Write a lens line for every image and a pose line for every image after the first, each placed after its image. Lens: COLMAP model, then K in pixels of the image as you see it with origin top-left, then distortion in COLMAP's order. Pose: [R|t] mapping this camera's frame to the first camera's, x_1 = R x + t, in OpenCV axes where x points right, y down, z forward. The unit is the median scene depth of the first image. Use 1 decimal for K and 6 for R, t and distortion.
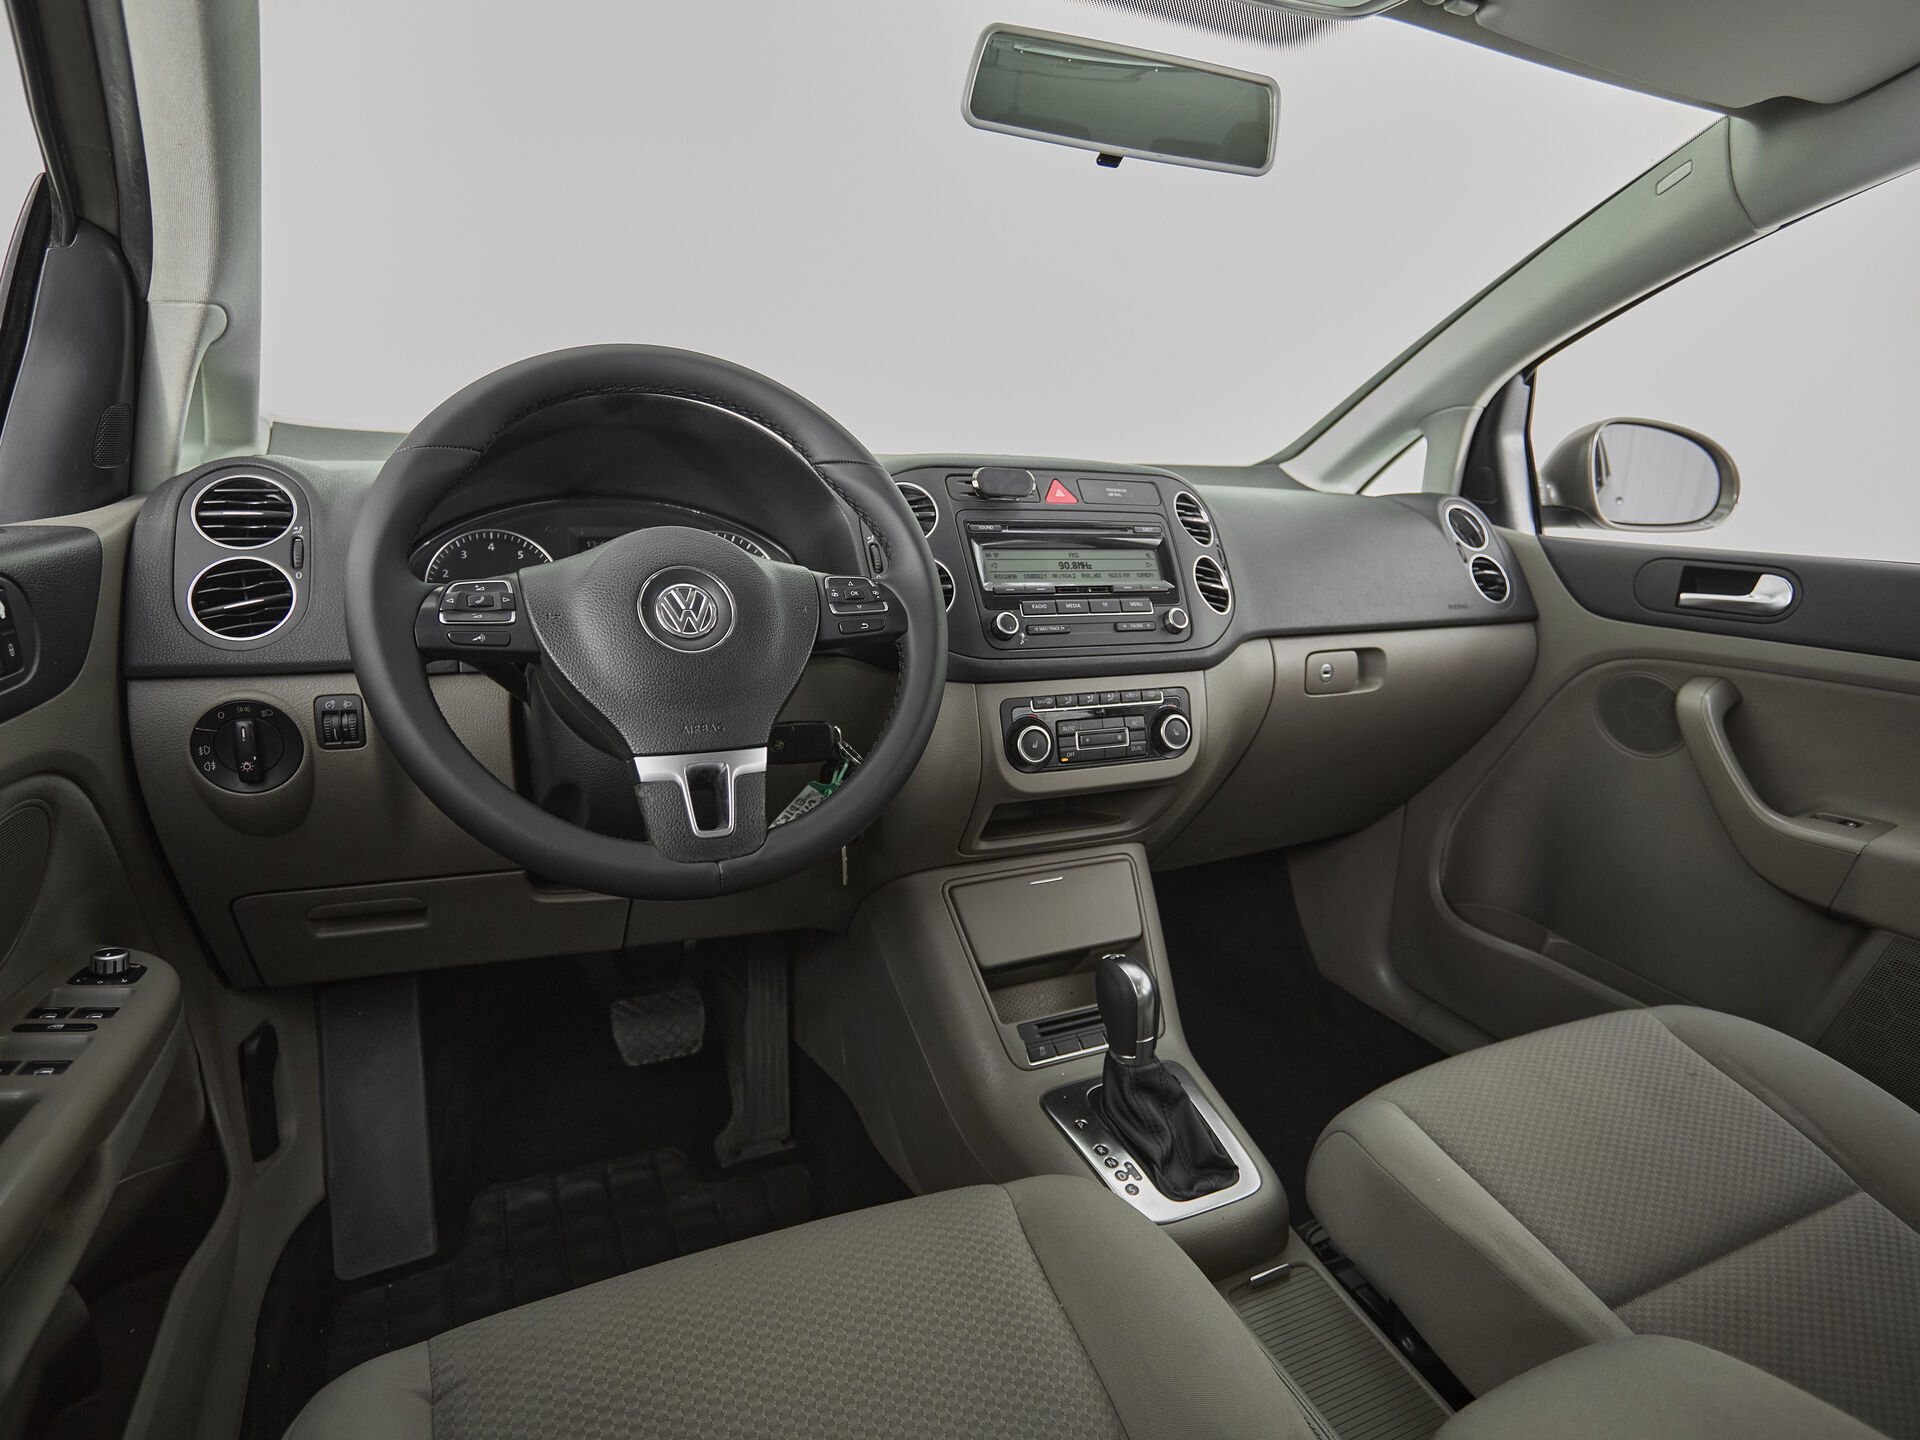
lens RADIAL K [[1090.6, 0, 981.1], [0, 1090.6, 713.0], [0, 0, 1]] dist [-0.001970, -0.001465]
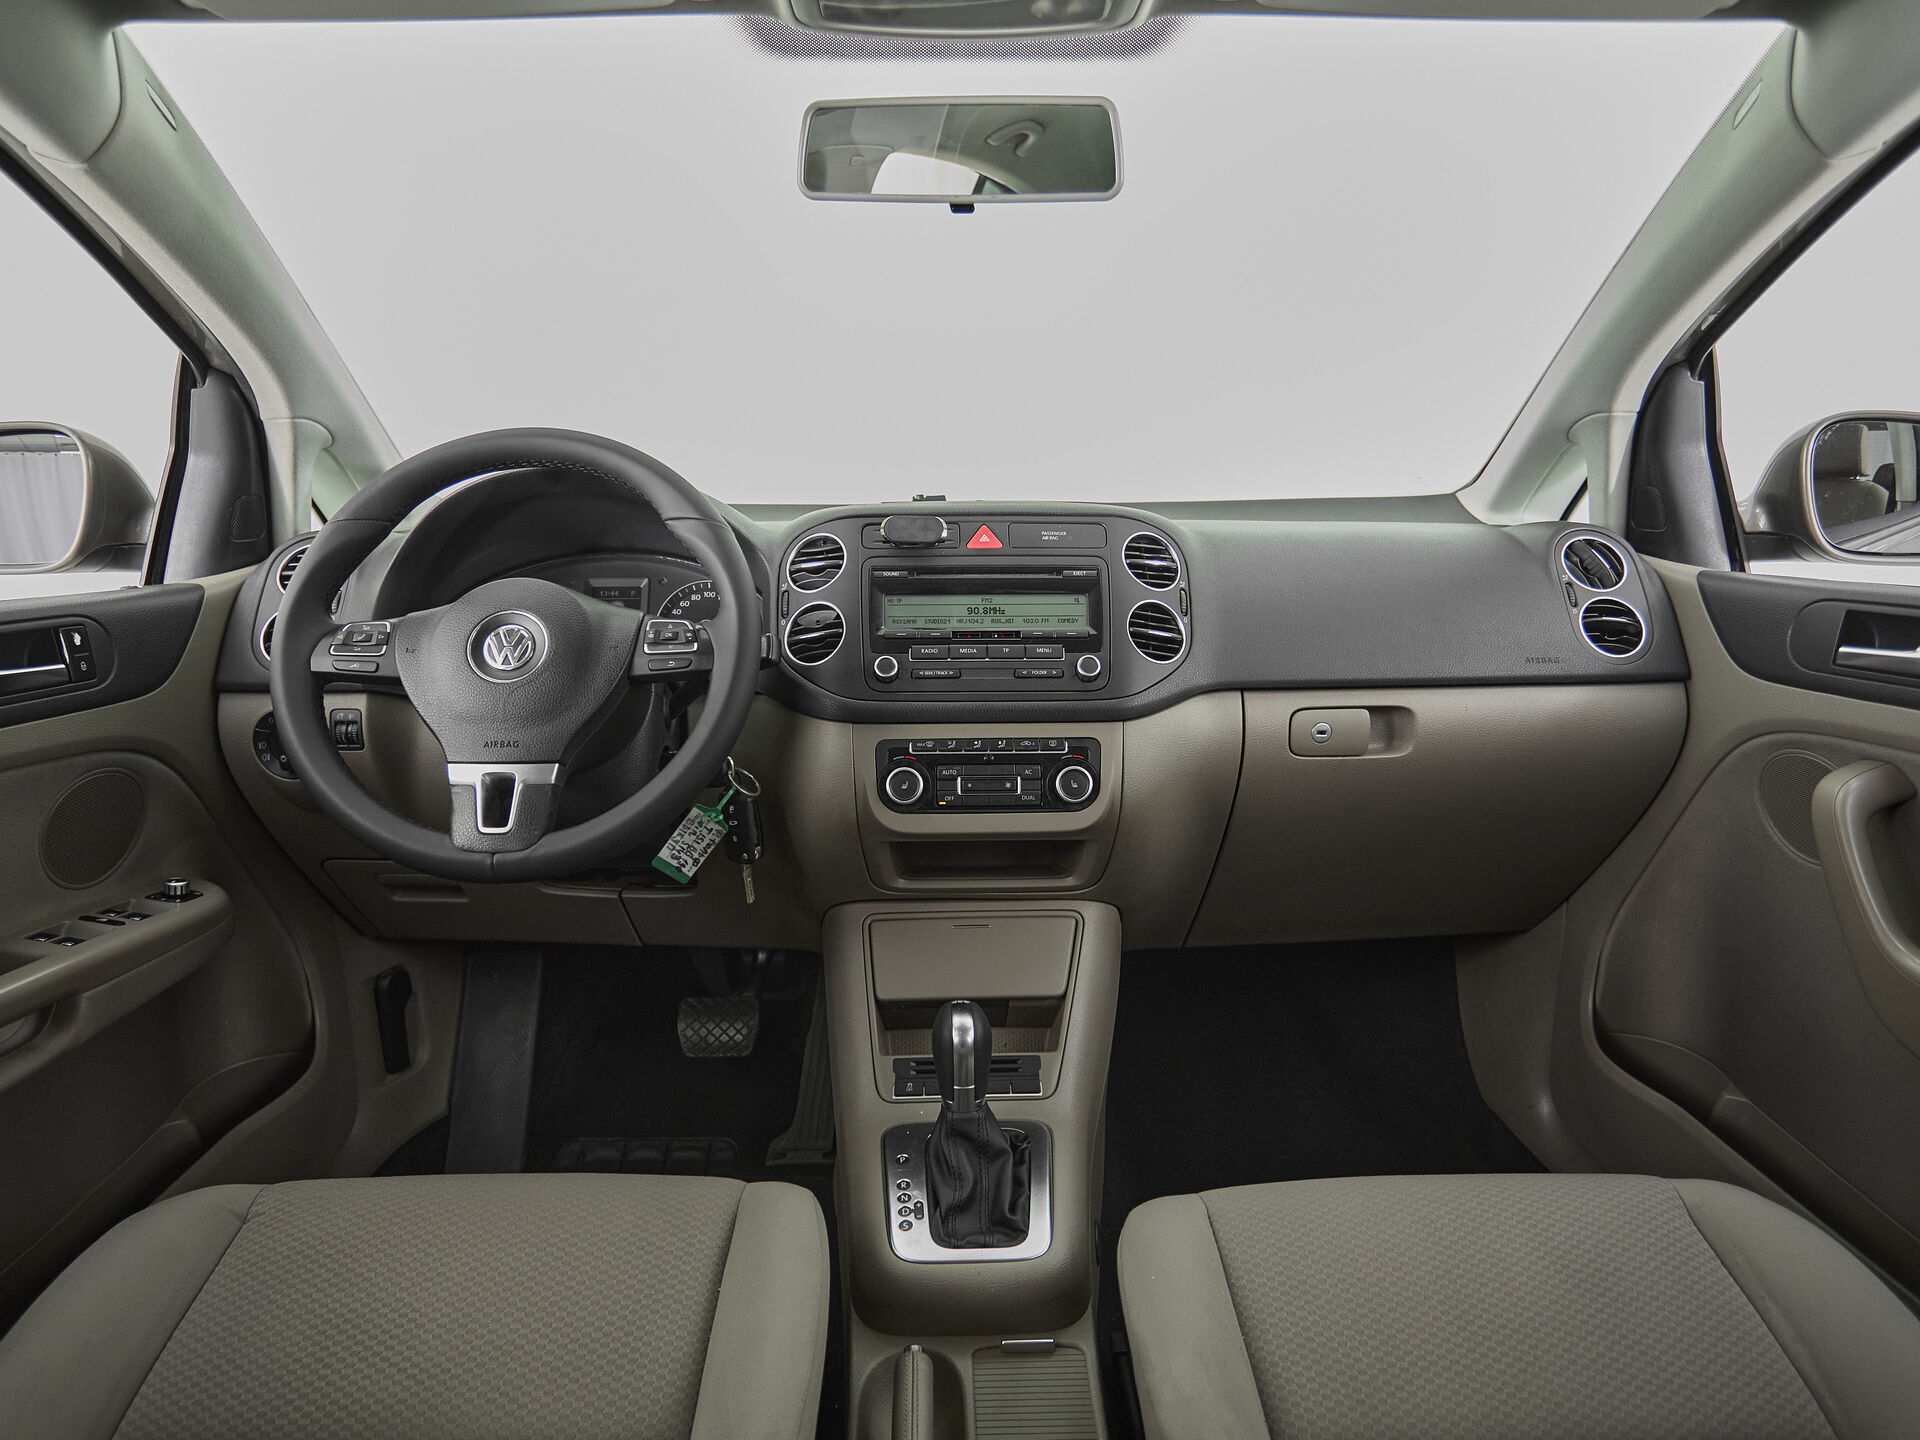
lens RADIAL K [[1165.0, 0, 957.1], [0, 1165.0, 770.8], [0, 0, 1]] dist [-0.000010, -0.001895]
pose [[0.904689, 0.056222, -0.422347, 0.524646], [-0.056778, 0.998323, 0.011272, 0.000069], [0.422273, 0.013782, 0.906364, 0.028428]]
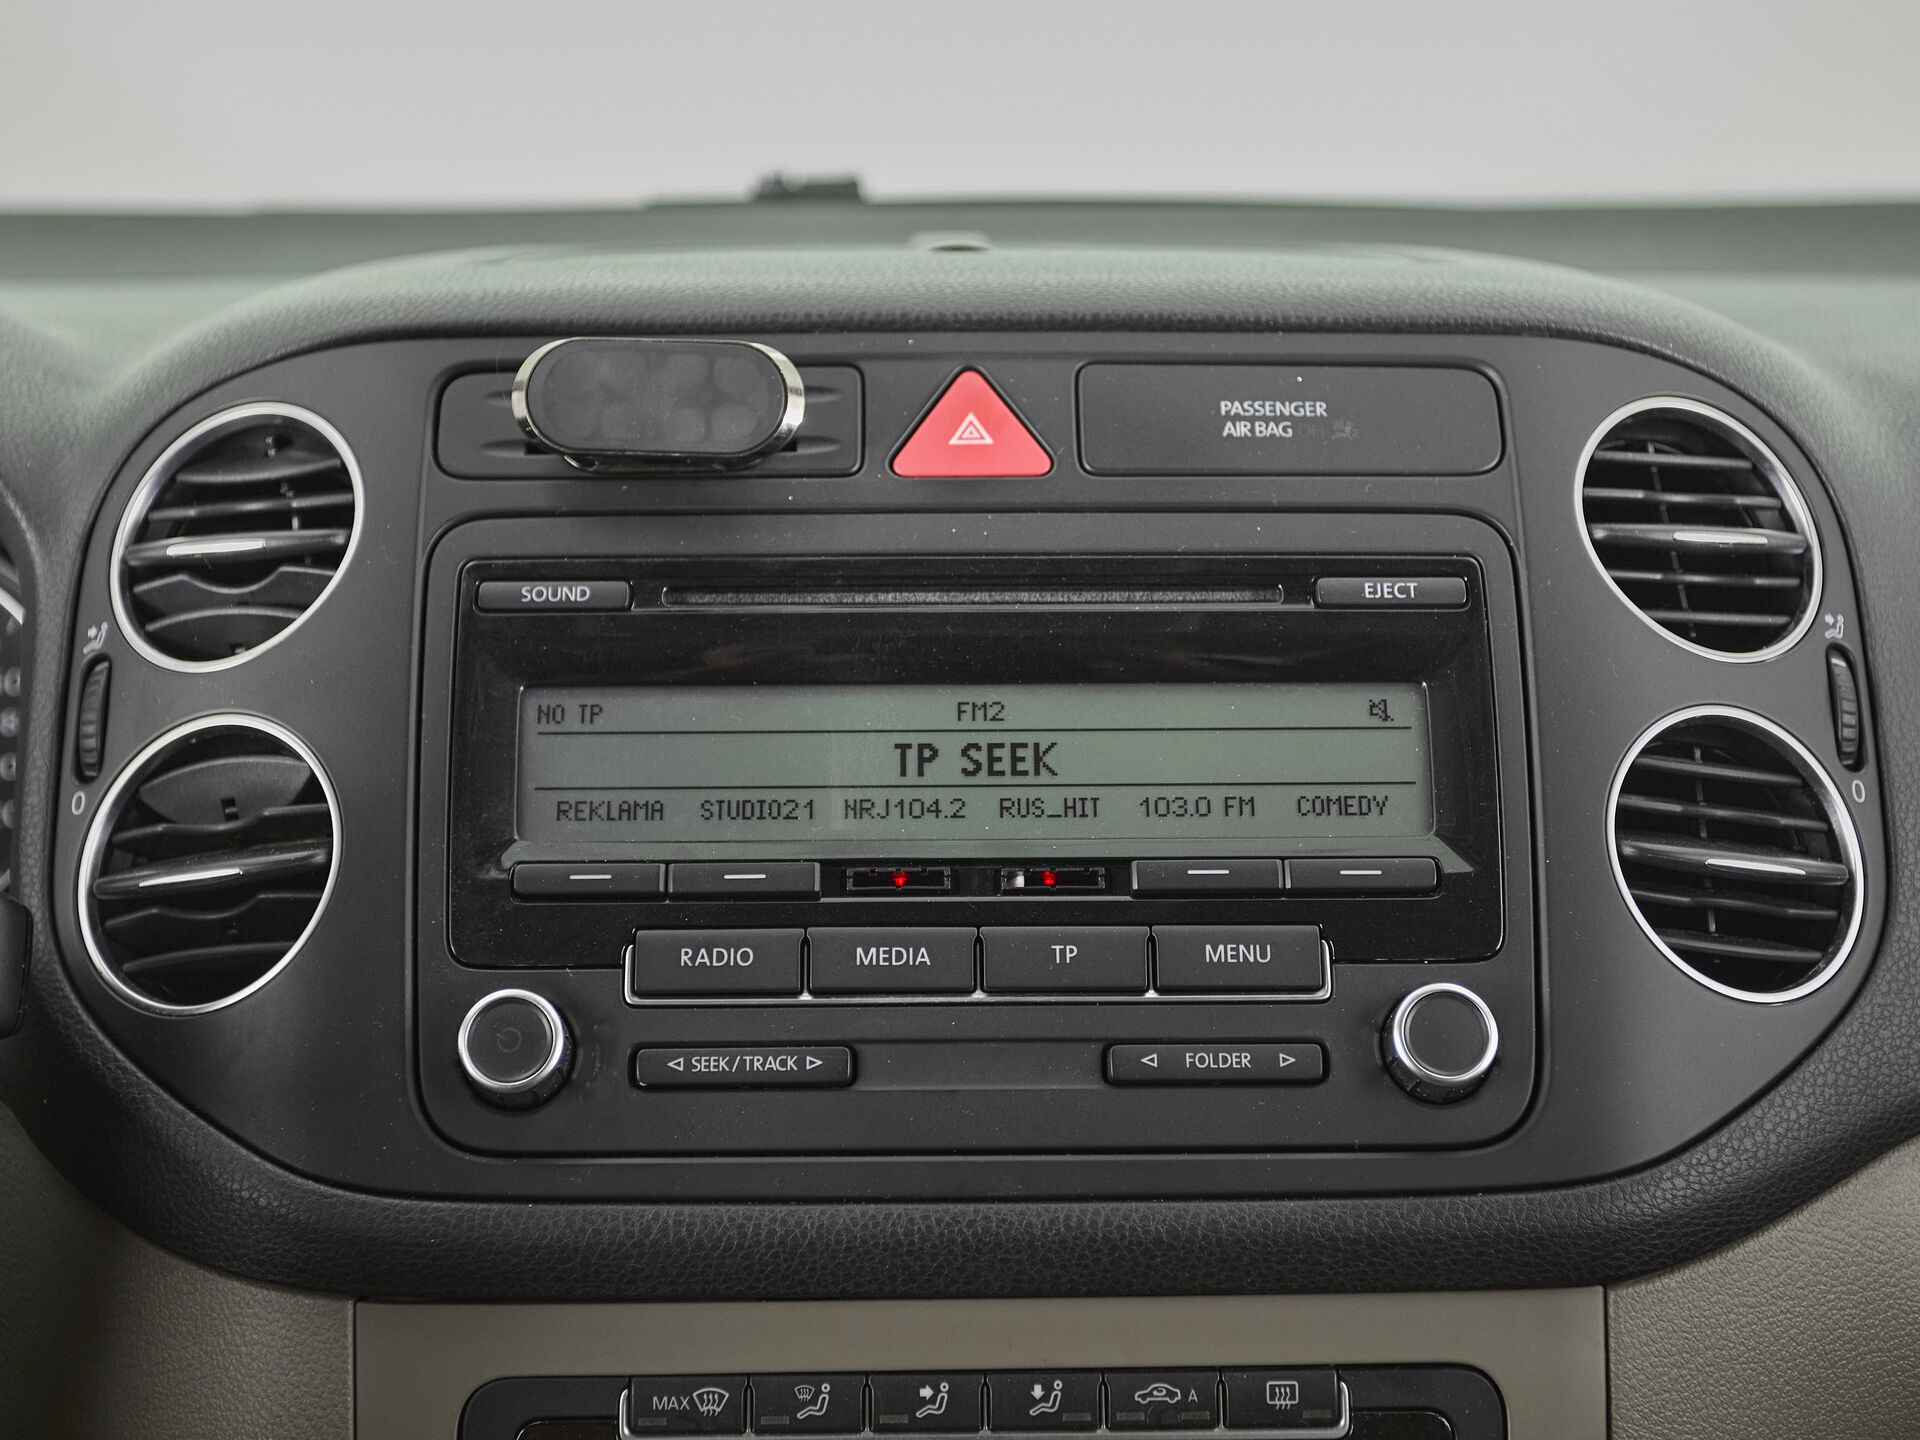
lens RADIAL K [[2656.9, 0, 968.7], [0, 2656.9, 661.6], [0, 0, 1]] dist [0.061749, 0.000000]
pose [[0.905090, 0.039928, -0.423342, 0.317671], [-0.057961, 0.997874, -0.029802, -0.140392], [0.421252, 0.051511, 0.905480, 0.510924]]
